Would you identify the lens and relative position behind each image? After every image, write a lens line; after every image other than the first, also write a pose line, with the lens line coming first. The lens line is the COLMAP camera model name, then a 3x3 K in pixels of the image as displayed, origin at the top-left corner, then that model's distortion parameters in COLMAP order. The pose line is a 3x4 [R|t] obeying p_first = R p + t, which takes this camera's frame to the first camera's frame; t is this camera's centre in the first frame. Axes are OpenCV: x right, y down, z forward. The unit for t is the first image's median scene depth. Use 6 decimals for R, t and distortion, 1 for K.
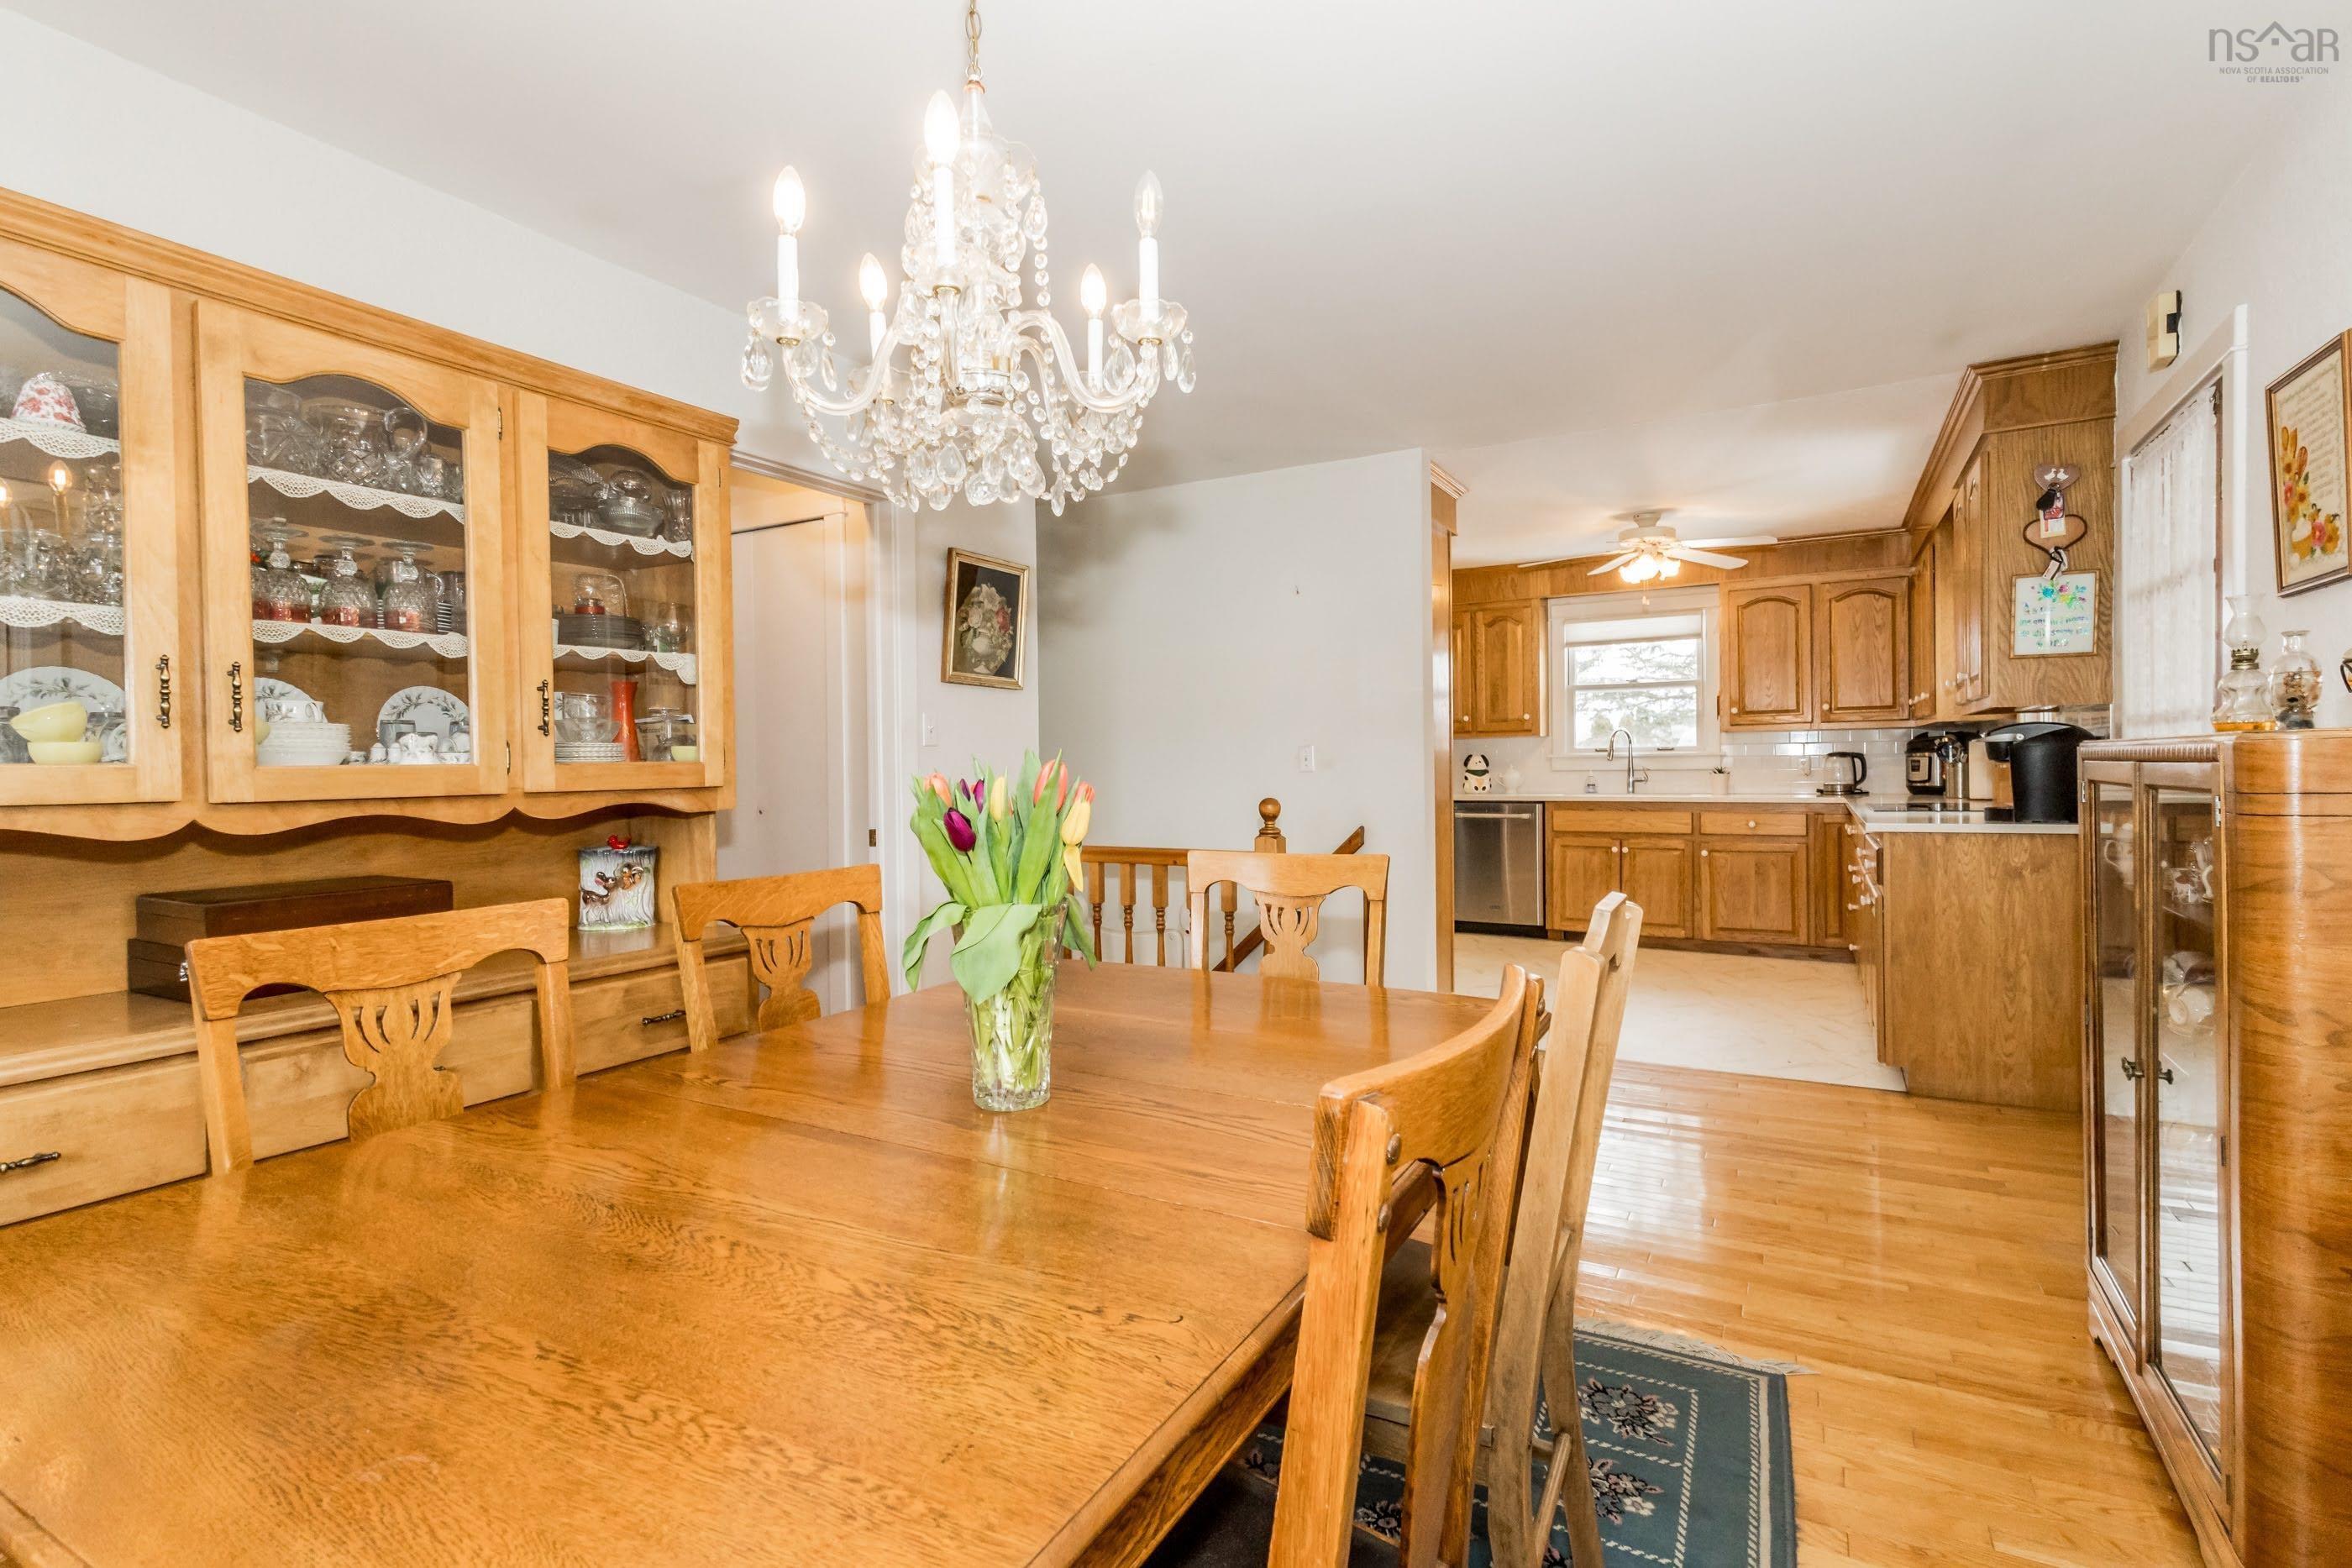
lens RADIAL K [[1089.8, 0, 1179.5], [0, 1089.8, 772.8], [0, 0, 1]] dist [0.002571, 0.001103]
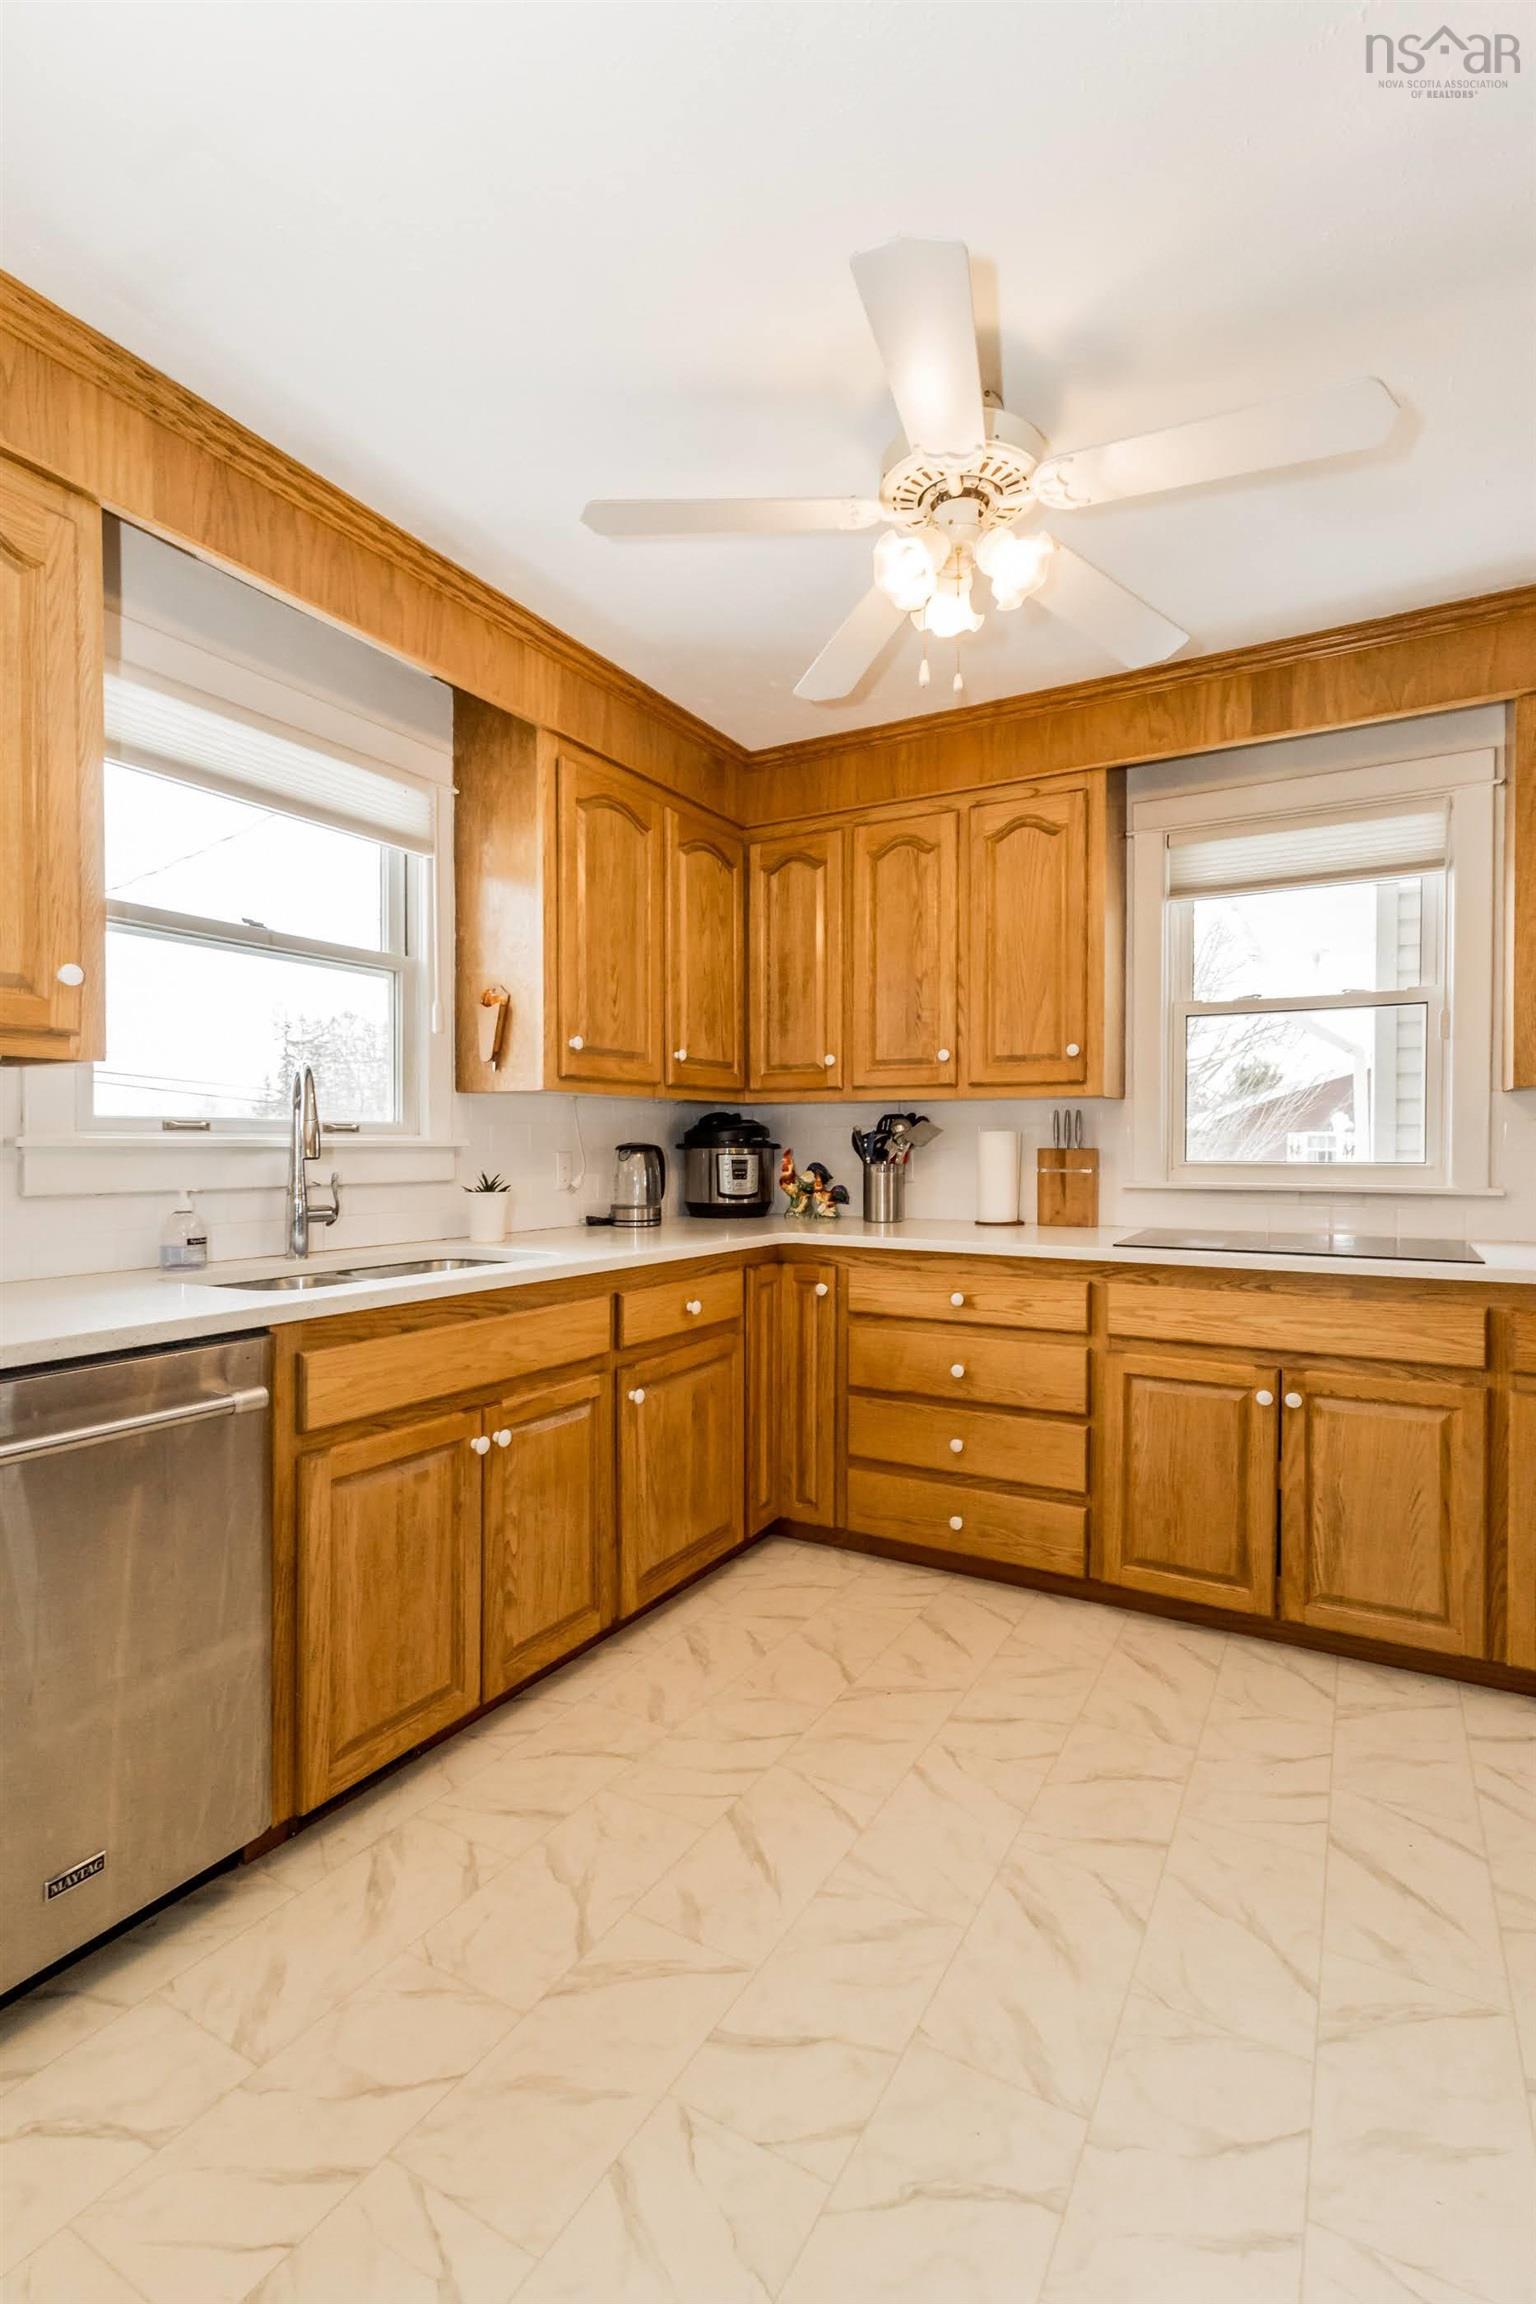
lens RADIAL K [[1067.7, 0, 759.8], [0, 1067.7, 1158.2], [0, 0, 1]] dist [0.002571, 0.001103]
pose [[-0.007198, -0.000171, 0.999974, 0.089669], [0.007241, 0.999974, 0.000223, -0.011141], [-0.999948, 0.007242, -0.007196, 0.894668]]
